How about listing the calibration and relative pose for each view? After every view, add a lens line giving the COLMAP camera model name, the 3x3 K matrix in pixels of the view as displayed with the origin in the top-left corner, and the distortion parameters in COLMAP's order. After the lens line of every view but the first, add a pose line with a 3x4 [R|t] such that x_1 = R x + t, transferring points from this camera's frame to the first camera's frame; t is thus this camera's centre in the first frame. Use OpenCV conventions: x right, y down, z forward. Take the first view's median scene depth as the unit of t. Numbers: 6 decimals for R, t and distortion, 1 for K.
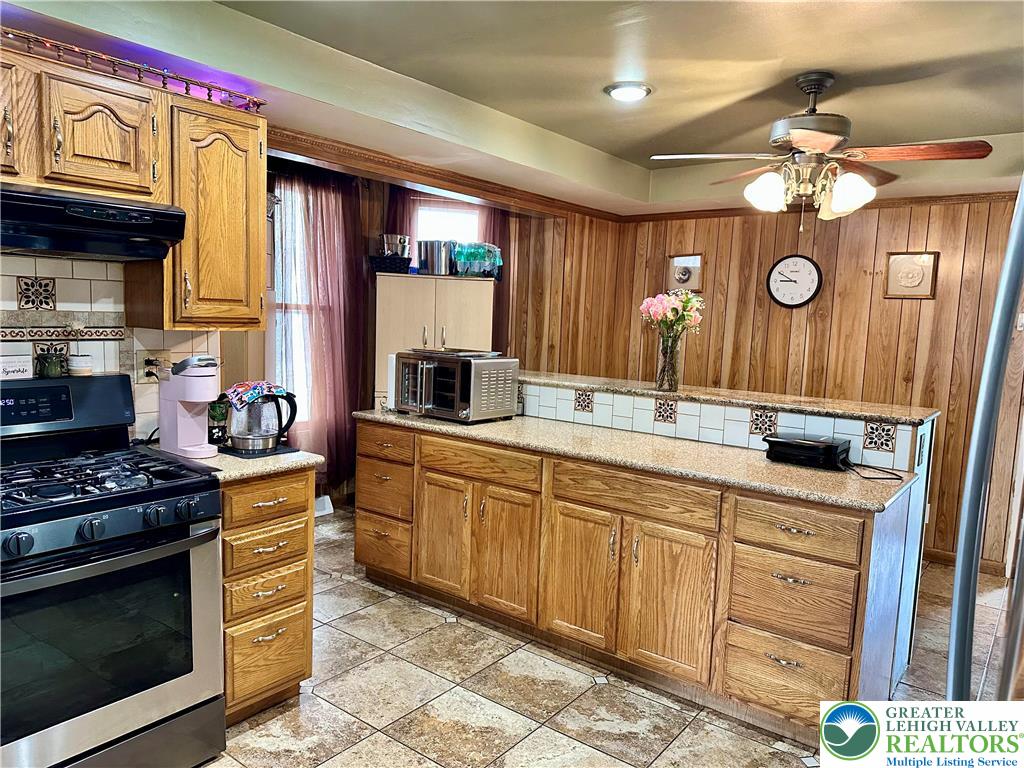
lens RADIAL K [[723.1, 0, 508.9], [0, 723.1, 384.6], [0, 0, 1]] dist [0.005440, -0.002901]
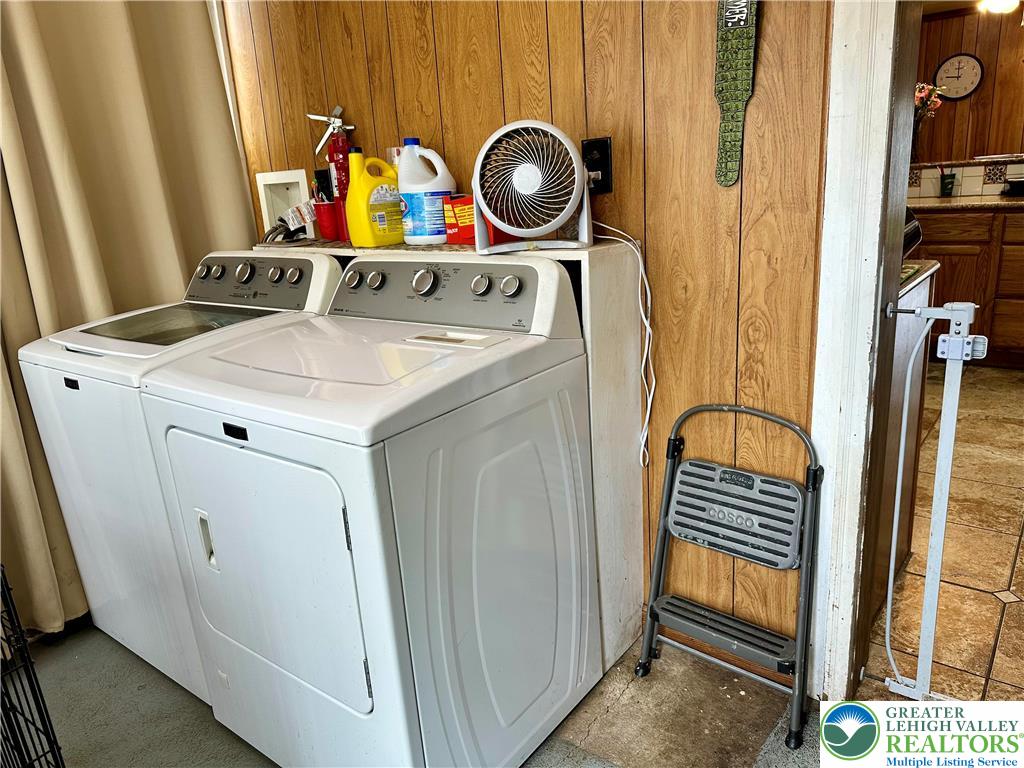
lens RADIAL K [[723.1, 0, 514.4], [0, 723.1, 387.7], [0, 0, 1]] dist [0.005440, -0.002901]
pose [[0.993840, -0.105476, -0.034006, -0.371452], [0.109962, 0.976719, 0.184197, 0.061651], [0.013786, -0.186802, 0.982301, -0.308001]]
